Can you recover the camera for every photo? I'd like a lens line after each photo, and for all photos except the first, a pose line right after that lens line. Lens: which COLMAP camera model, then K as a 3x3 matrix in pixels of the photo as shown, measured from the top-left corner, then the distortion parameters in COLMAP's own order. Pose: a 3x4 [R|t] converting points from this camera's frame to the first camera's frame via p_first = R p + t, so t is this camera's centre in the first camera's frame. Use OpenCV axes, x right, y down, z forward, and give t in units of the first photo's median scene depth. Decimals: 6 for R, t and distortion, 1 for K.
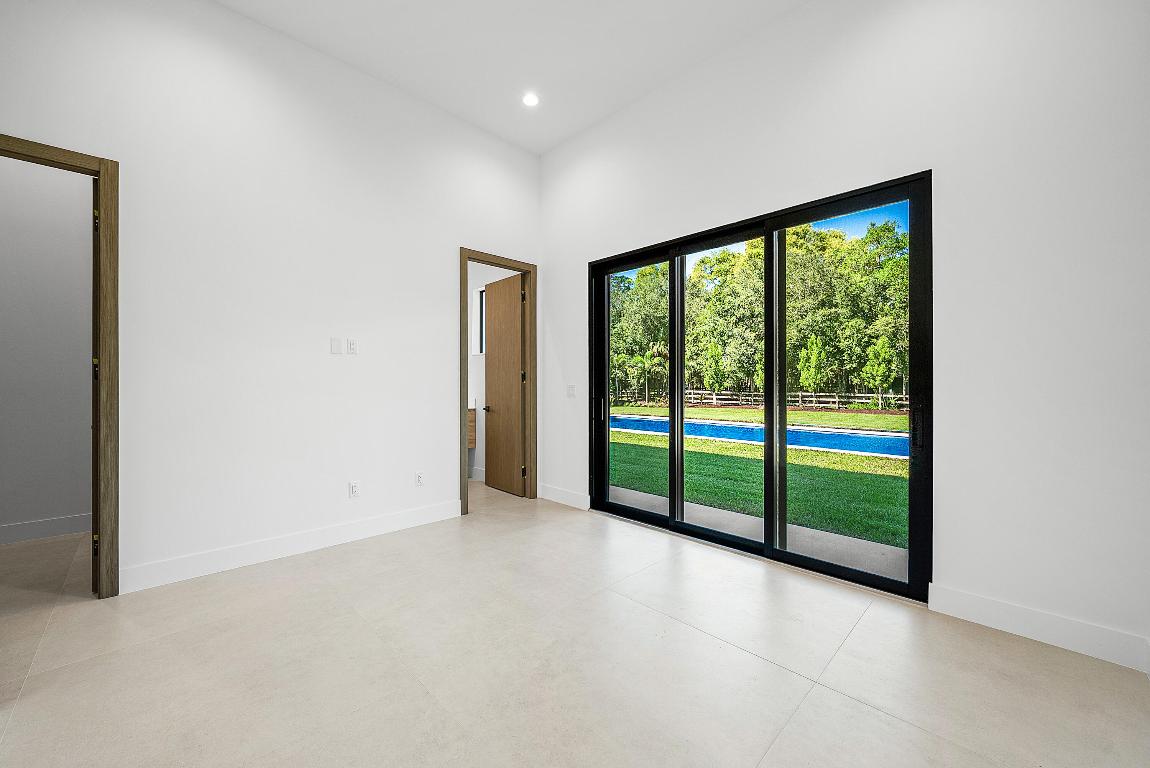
lens RADIAL K [[447.0, 0, 575.0], [0, 447.0, 378.1], [0, 0, 1]] dist [0.000502, 0.000024]
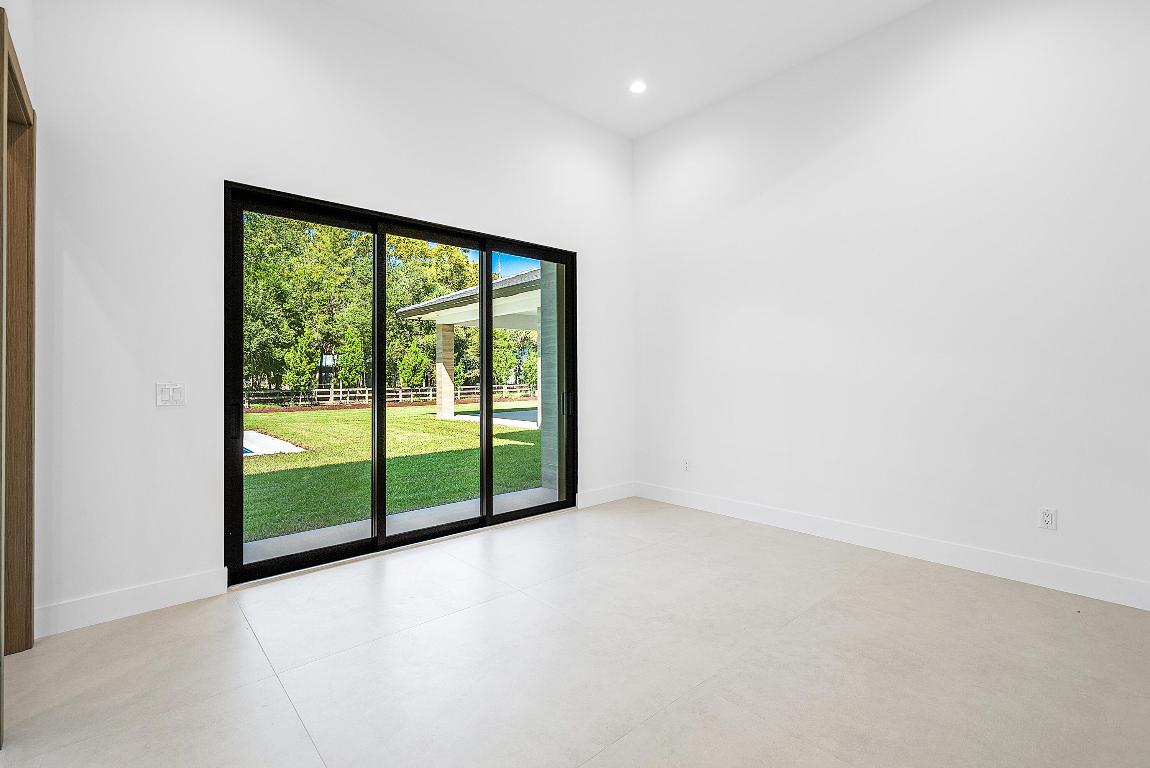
lens RADIAL K [[505.4, 0, 570.8], [0, 505.4, 374.5], [0, 0, 1]] dist [-0.000518, -0.000032]
pose [[0.055237, 0.002389, 0.998470, -0.737559], [-0.001889, 0.999996, -0.002288, 0.003537], [-0.998471, -0.001760, 0.055241, 0.591181]]
